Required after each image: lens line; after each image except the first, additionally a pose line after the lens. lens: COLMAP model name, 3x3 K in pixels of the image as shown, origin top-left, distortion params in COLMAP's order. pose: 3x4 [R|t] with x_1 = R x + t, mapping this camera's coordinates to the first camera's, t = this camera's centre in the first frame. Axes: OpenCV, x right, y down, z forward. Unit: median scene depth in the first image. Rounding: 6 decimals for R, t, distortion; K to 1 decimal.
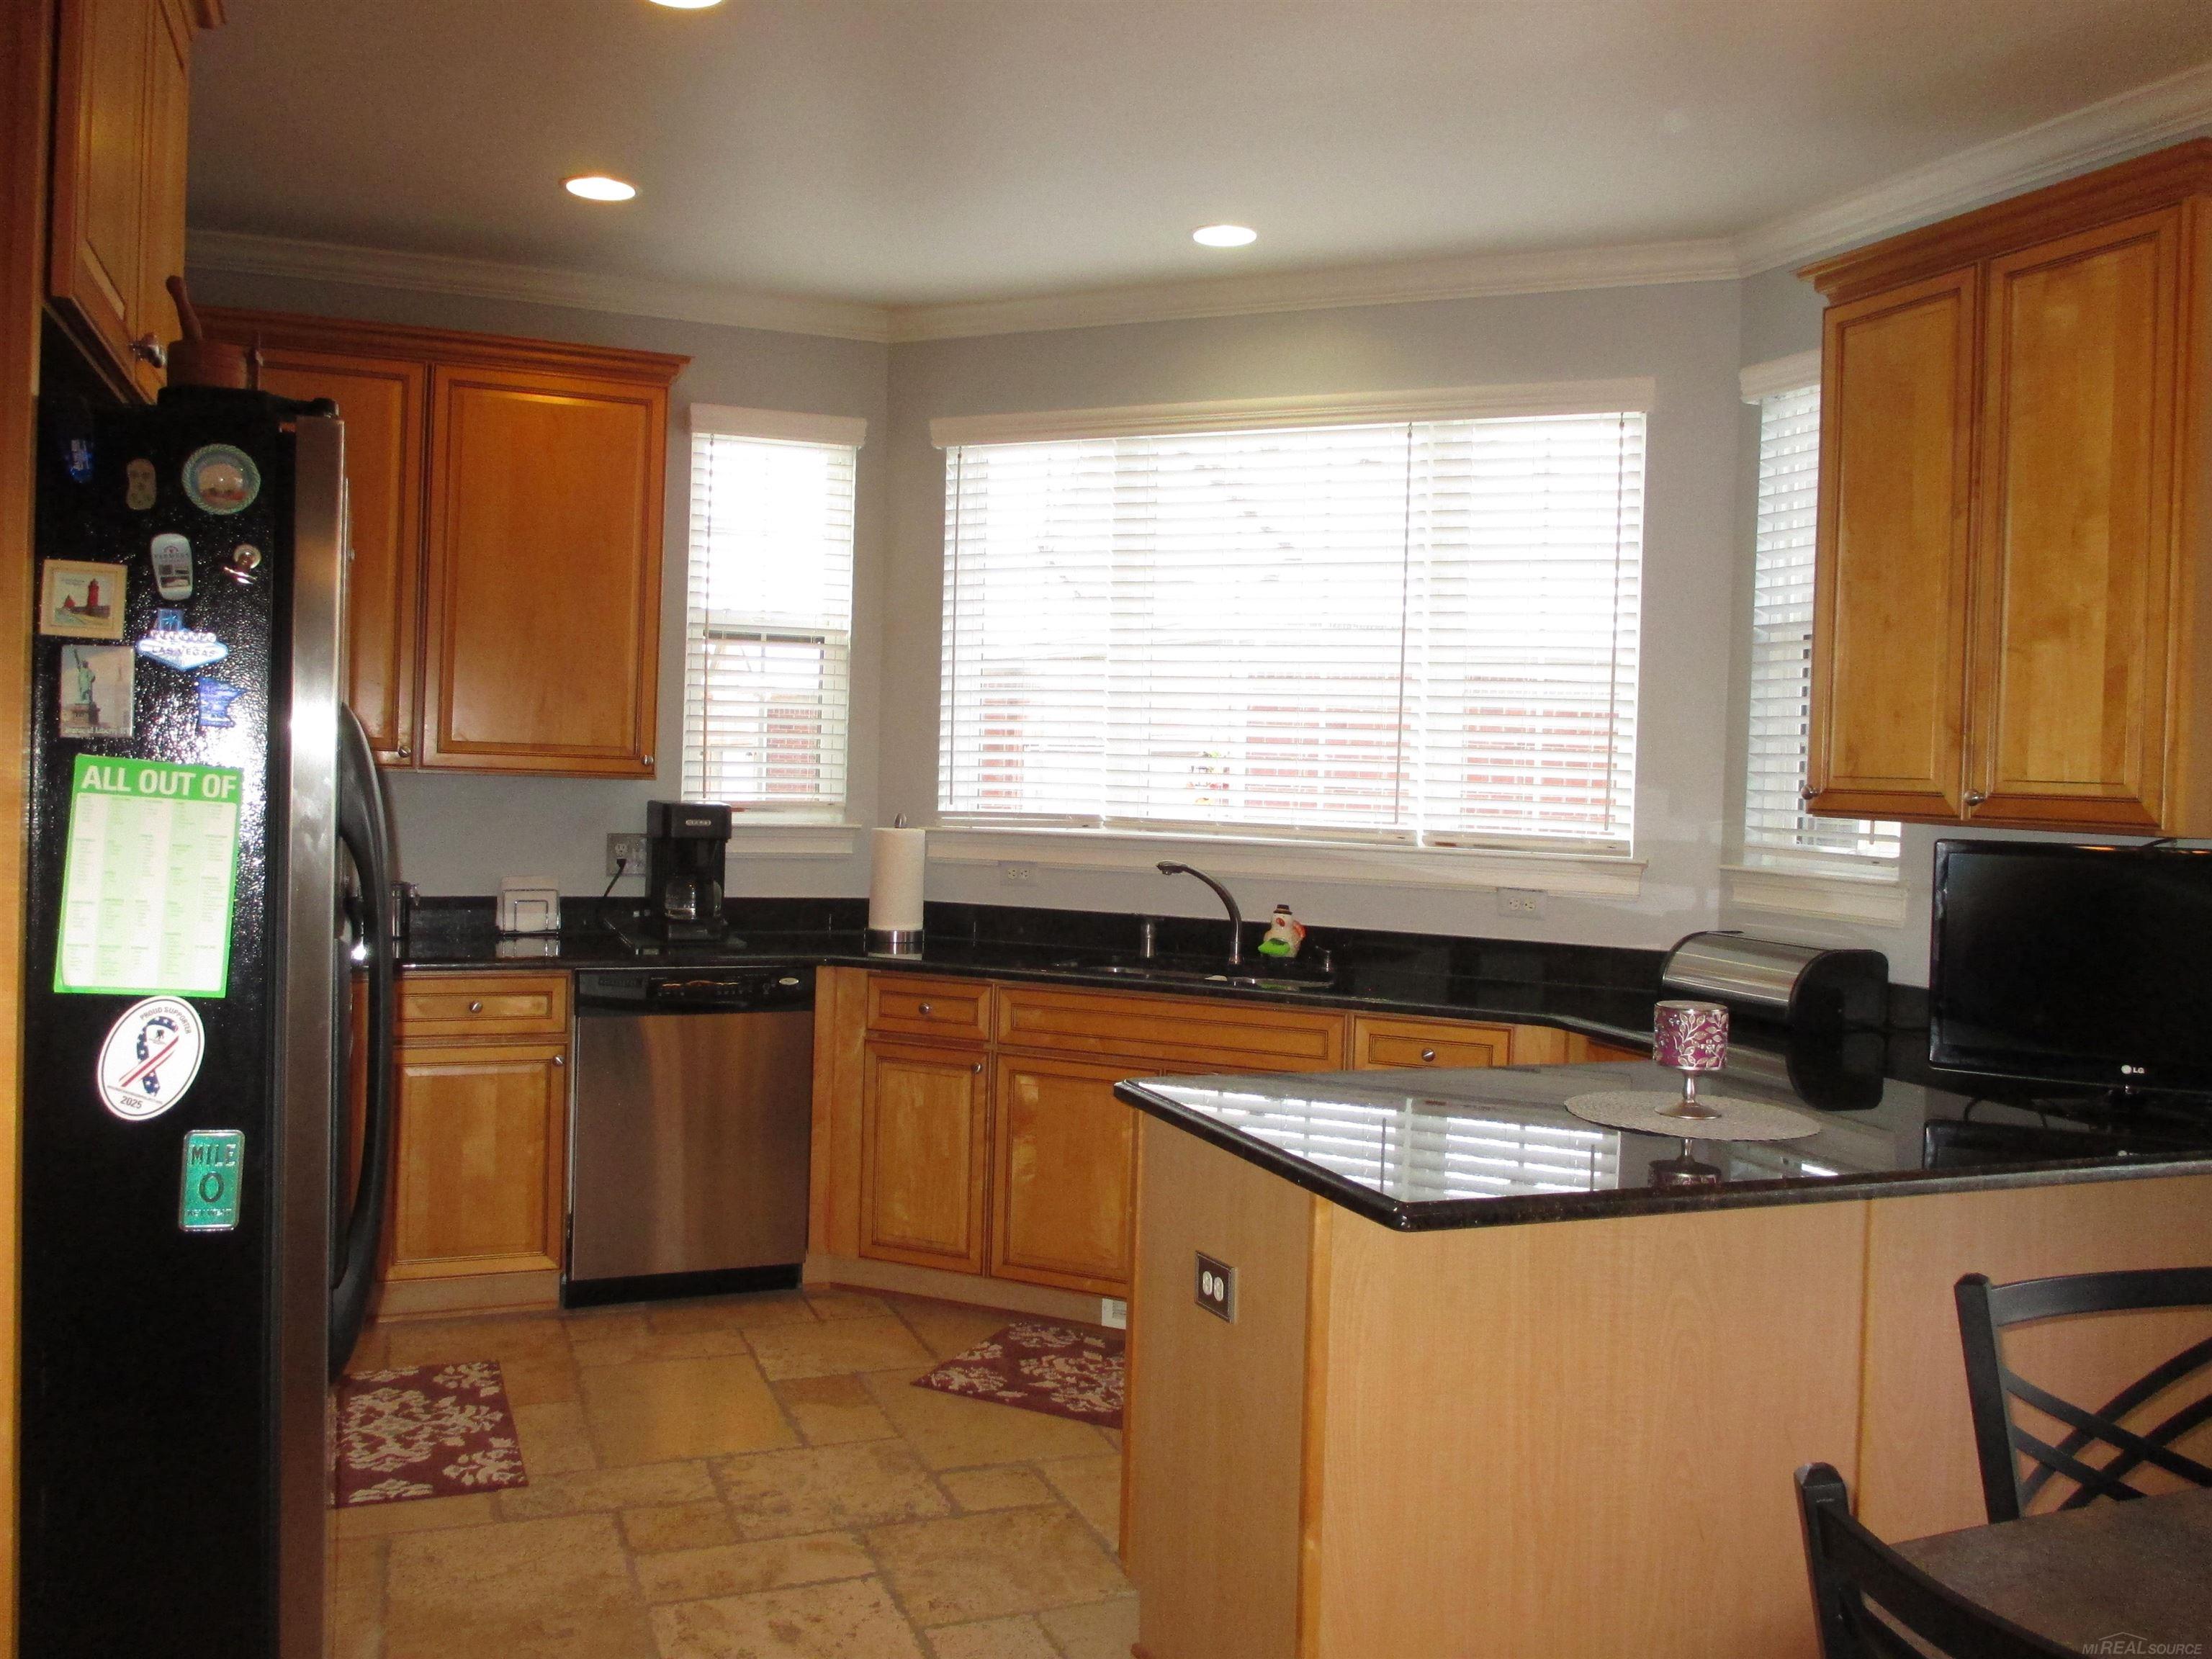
lens RADIAL K [[1853.8, 0, 1106.8], [0, 1853.8, 793.6], [0, 0, 1]] dist [-0.014364, 0.020420]
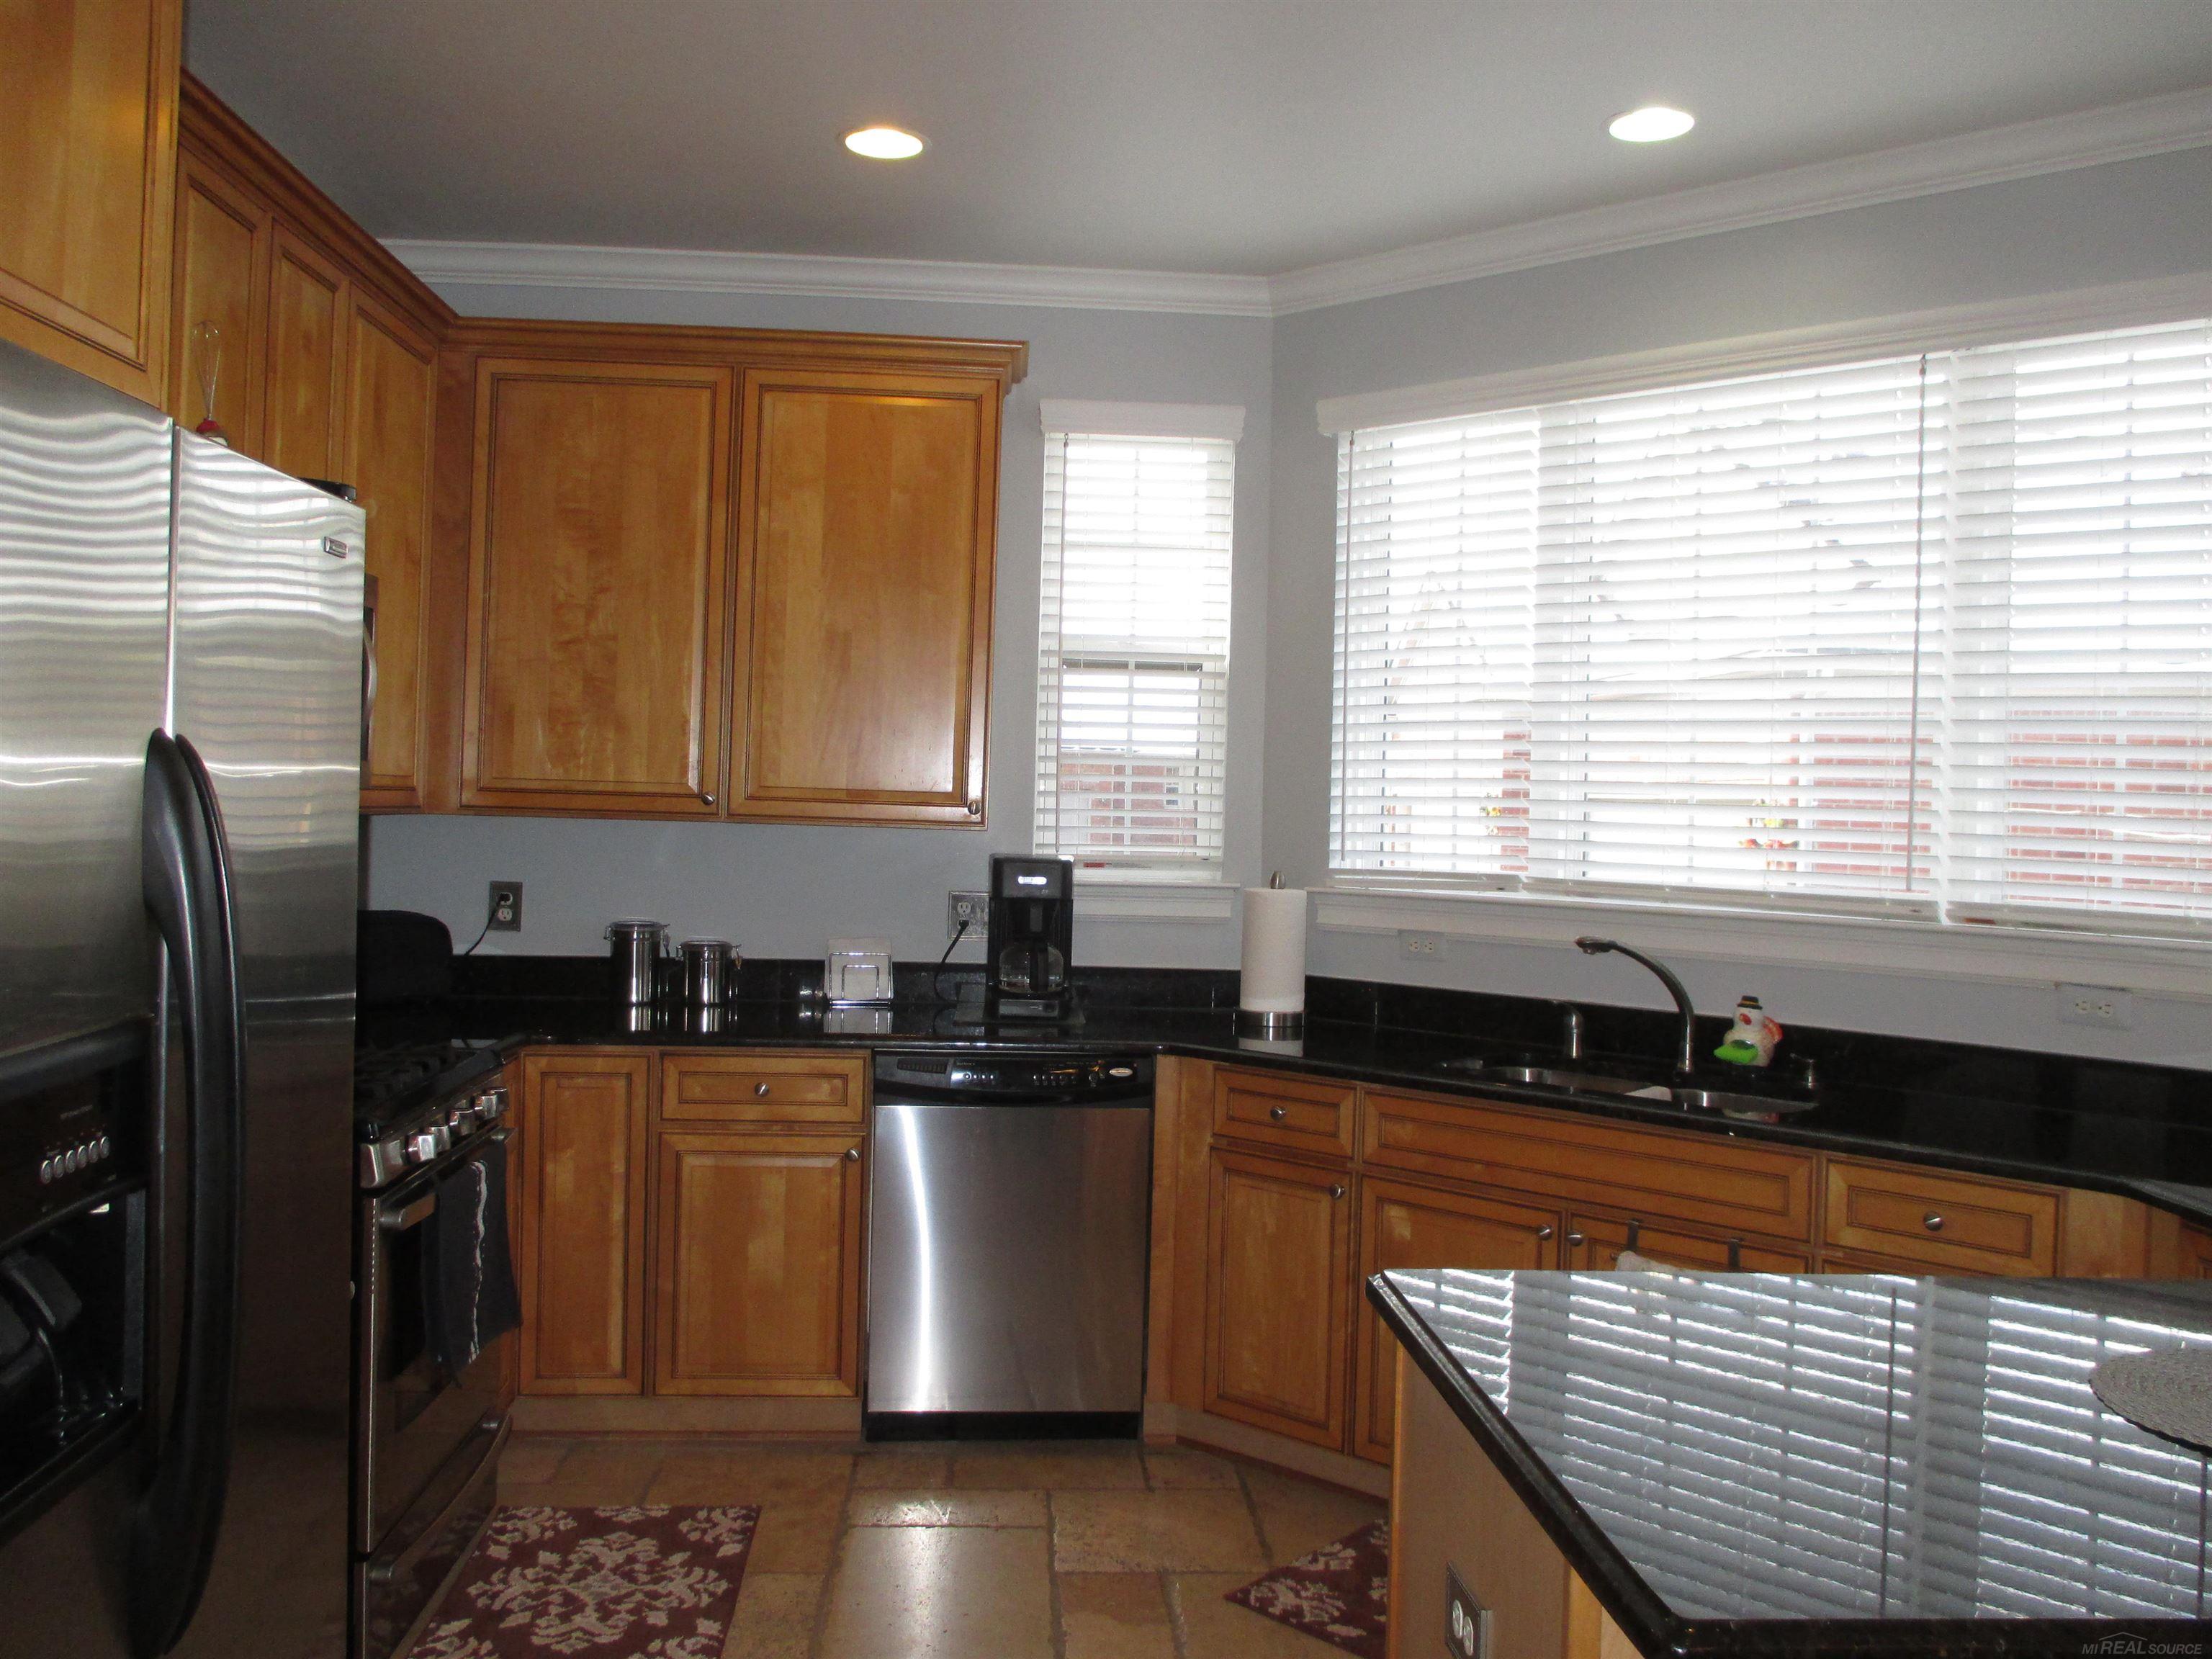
lens RADIAL K [[1853.8, 0, 1106.8], [0, 1853.8, 793.6], [0, 0, 1]] dist [-0.014364, 0.020420]
pose [[0.952940, -0.003494, -0.303138, 0.075843], [-0.004689, 0.999644, -0.026263, -0.002192], [0.303121, 0.026449, 0.952585, 0.196986]]
